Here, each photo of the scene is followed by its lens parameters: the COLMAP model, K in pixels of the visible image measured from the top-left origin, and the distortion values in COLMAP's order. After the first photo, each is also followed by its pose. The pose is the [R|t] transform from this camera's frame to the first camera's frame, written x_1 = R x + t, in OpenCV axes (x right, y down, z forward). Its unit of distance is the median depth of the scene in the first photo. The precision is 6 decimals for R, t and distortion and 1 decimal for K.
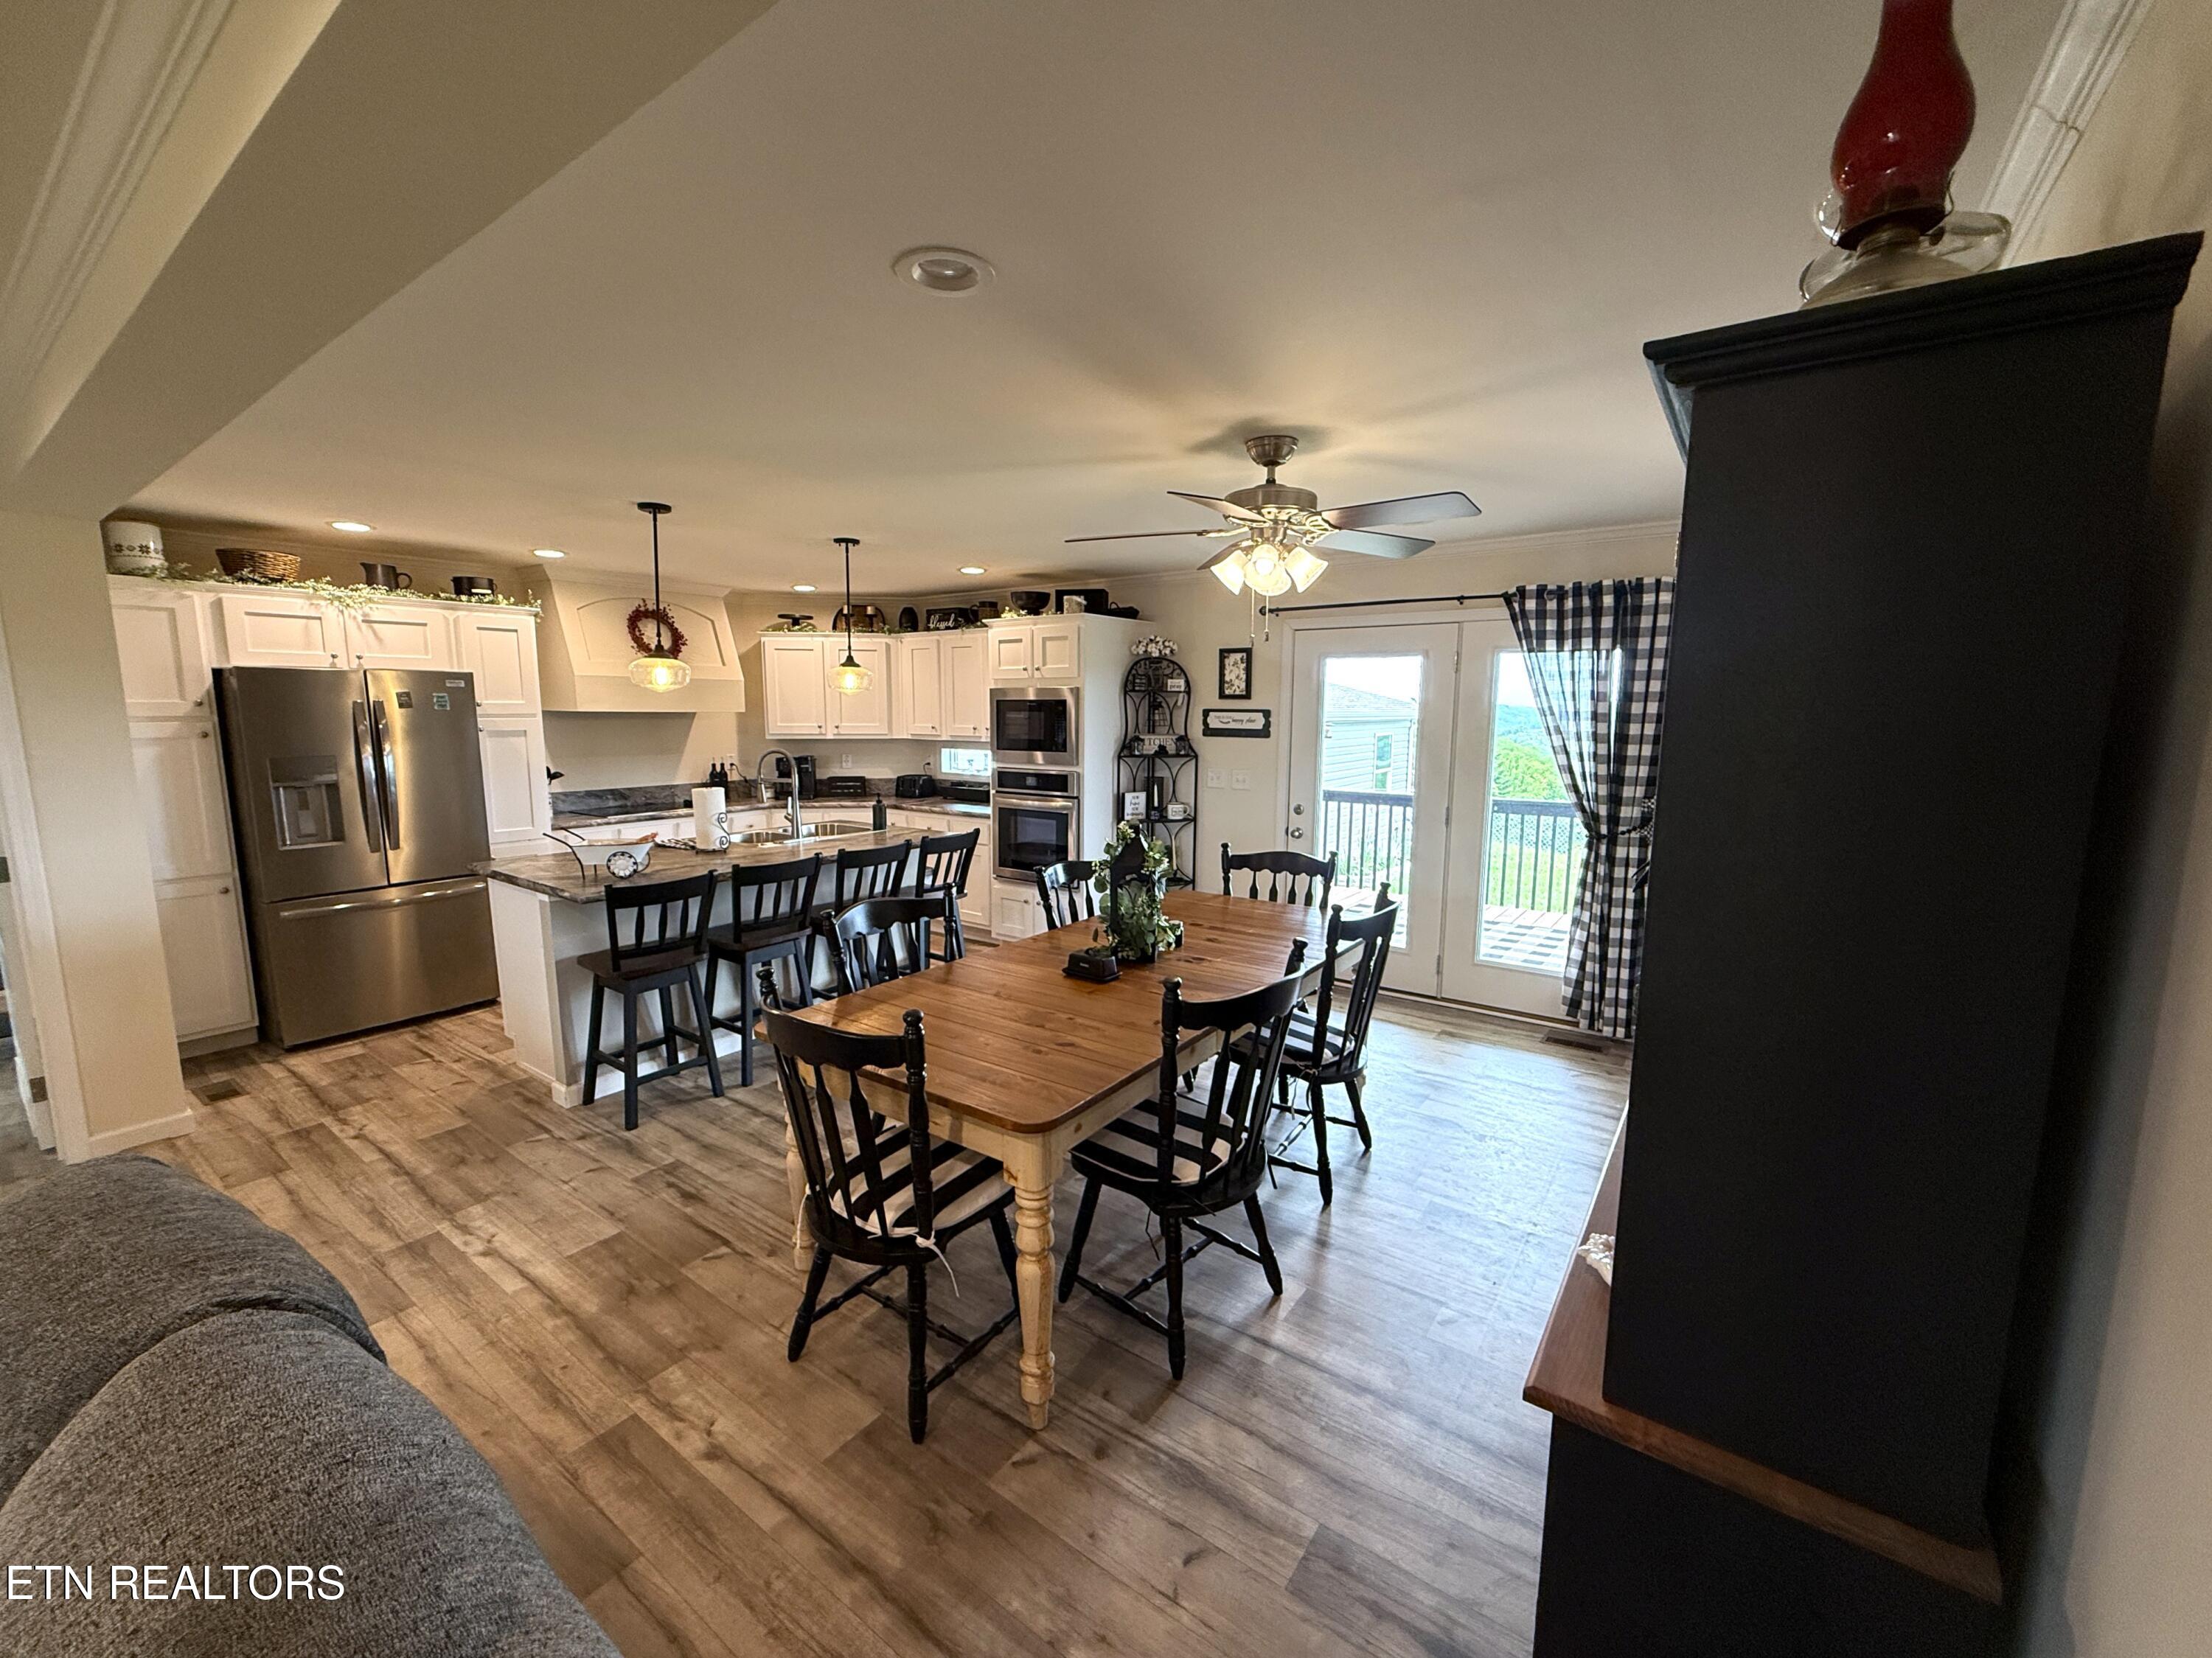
lens RADIAL K [[899.1, 0, 1106.0], [0, 899.1, 829.0], [0, 0, 1]] dist [-0.000209, -0.000798]
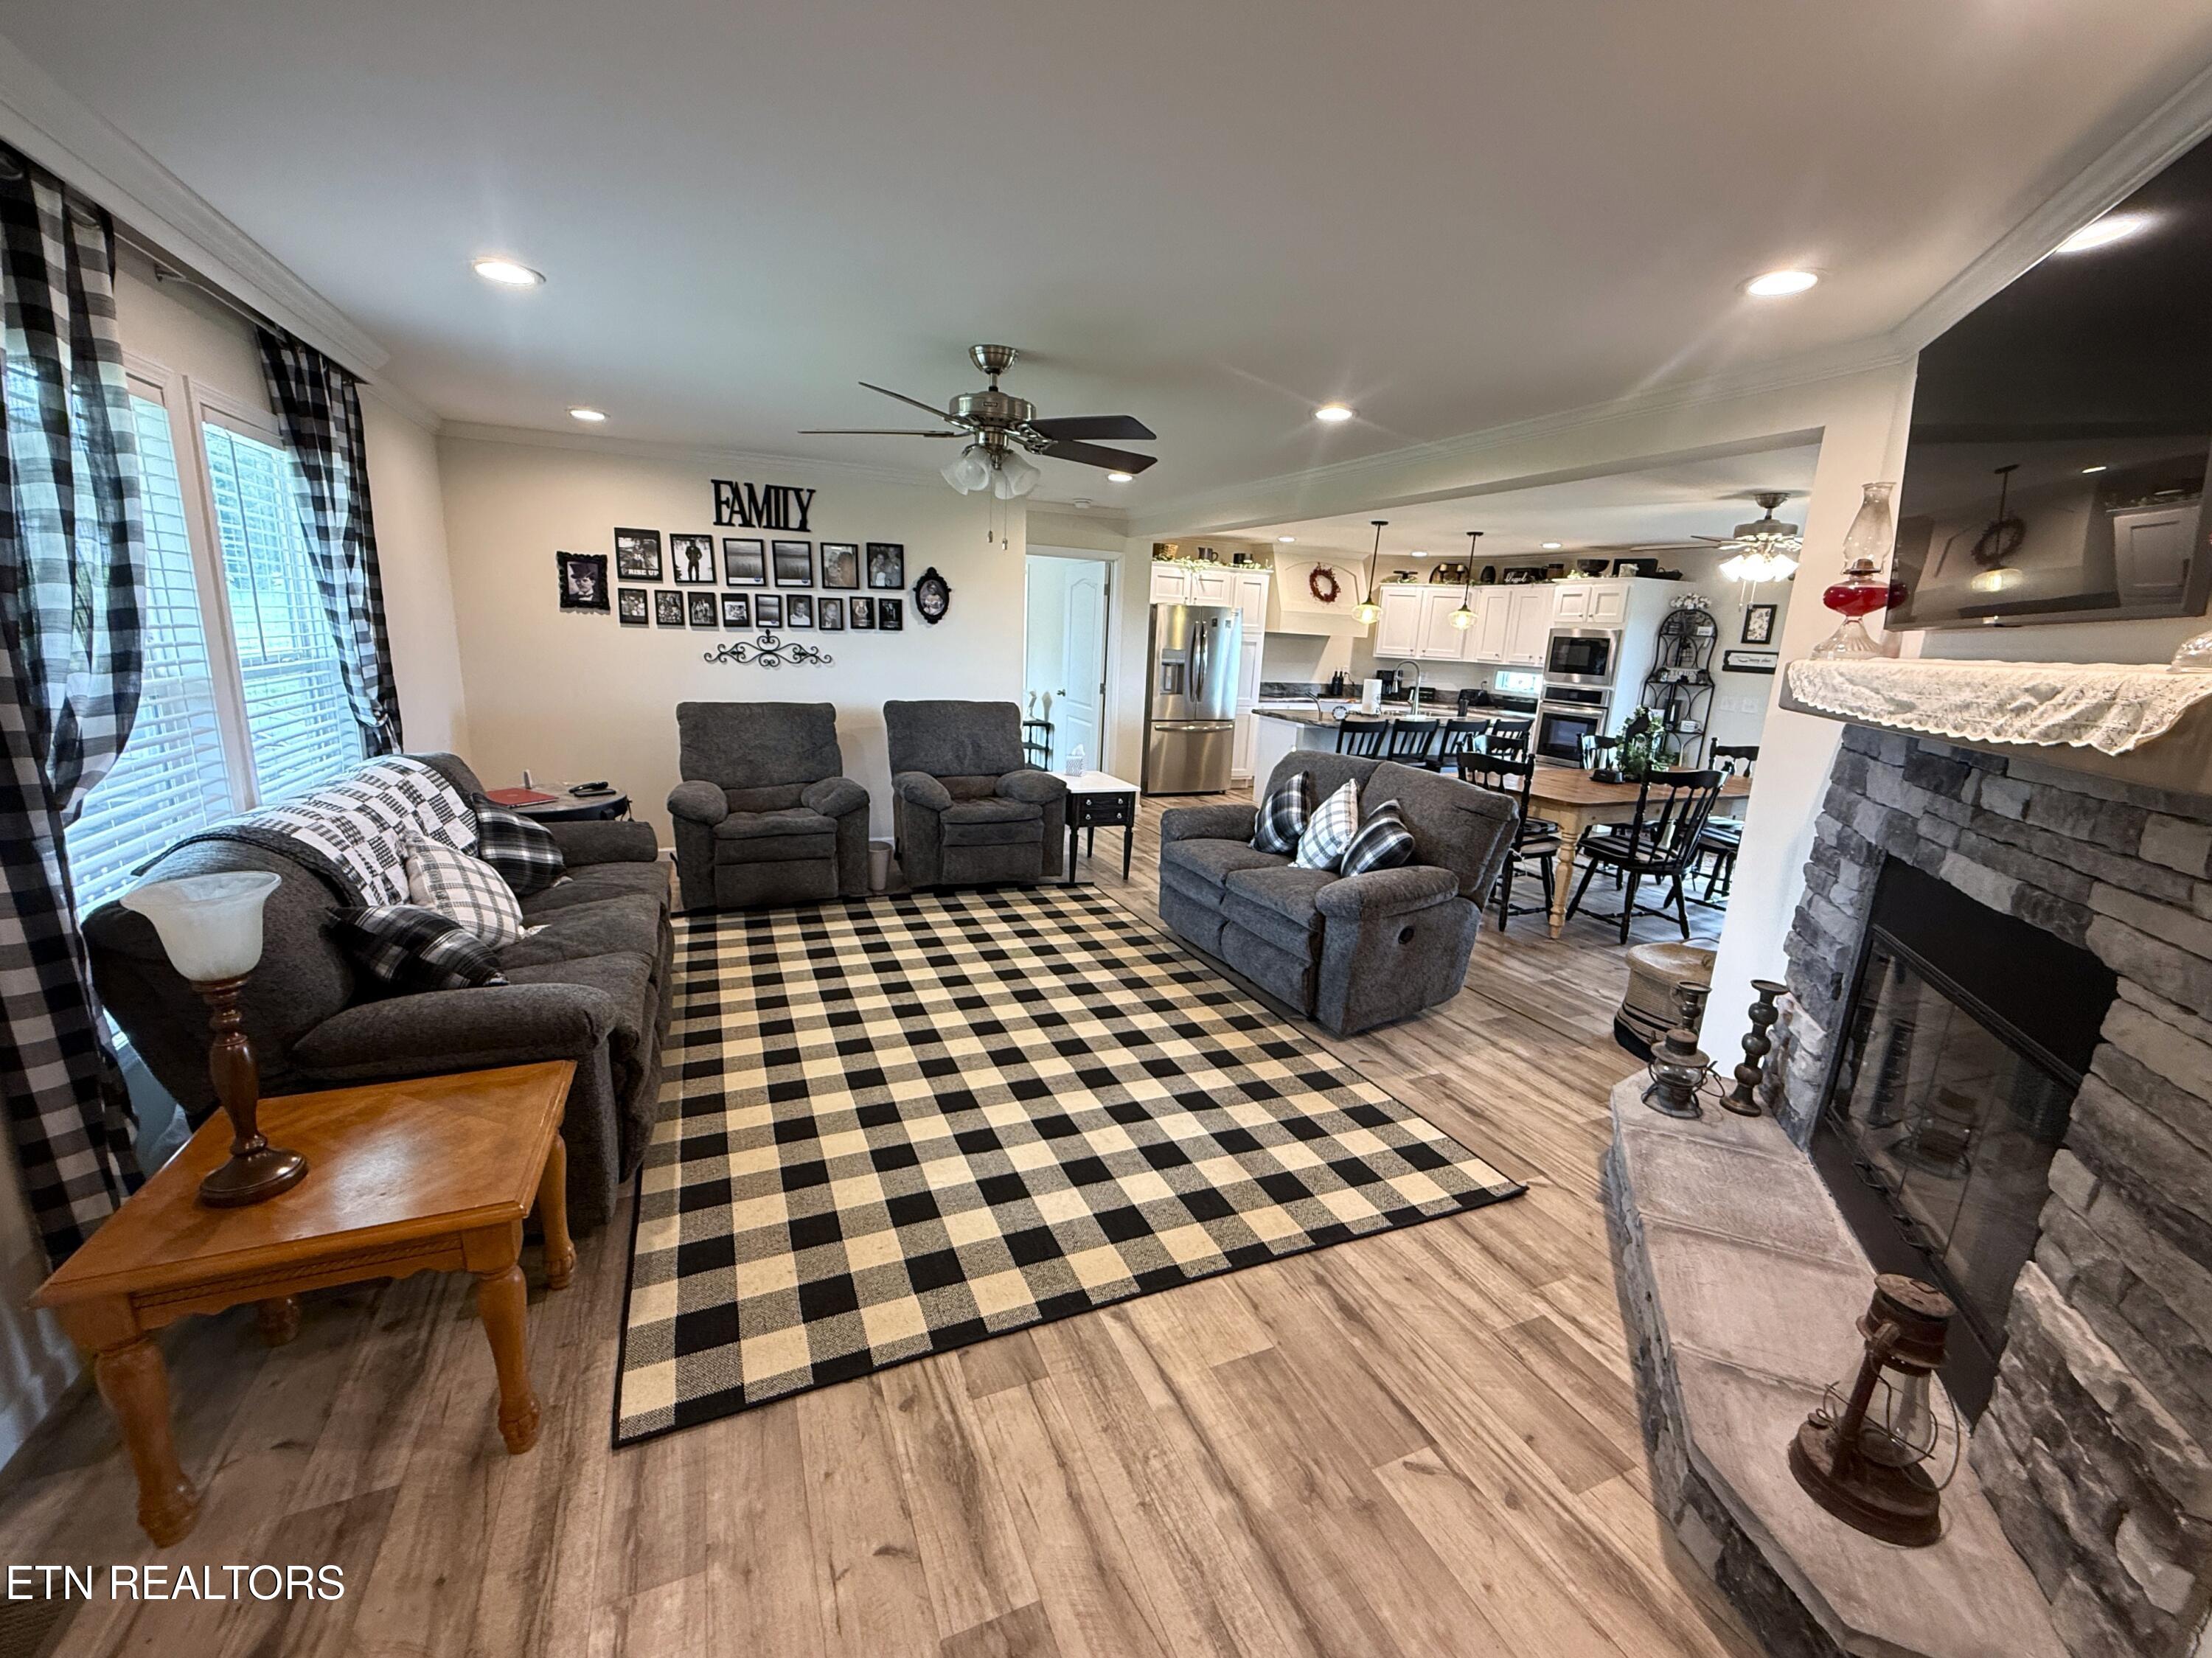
lens RADIAL K [[899.1, 0, 1106.0], [0, 899.1, 829.0], [0, 0, 1]] dist [-0.000209, -0.000798]
pose [[0.859866, 0.148450, -0.488460, 0.008828], [-0.112748, 0.988384, 0.101908, 0.094062], [0.497914, -0.032555, 0.866615, -0.606923]]
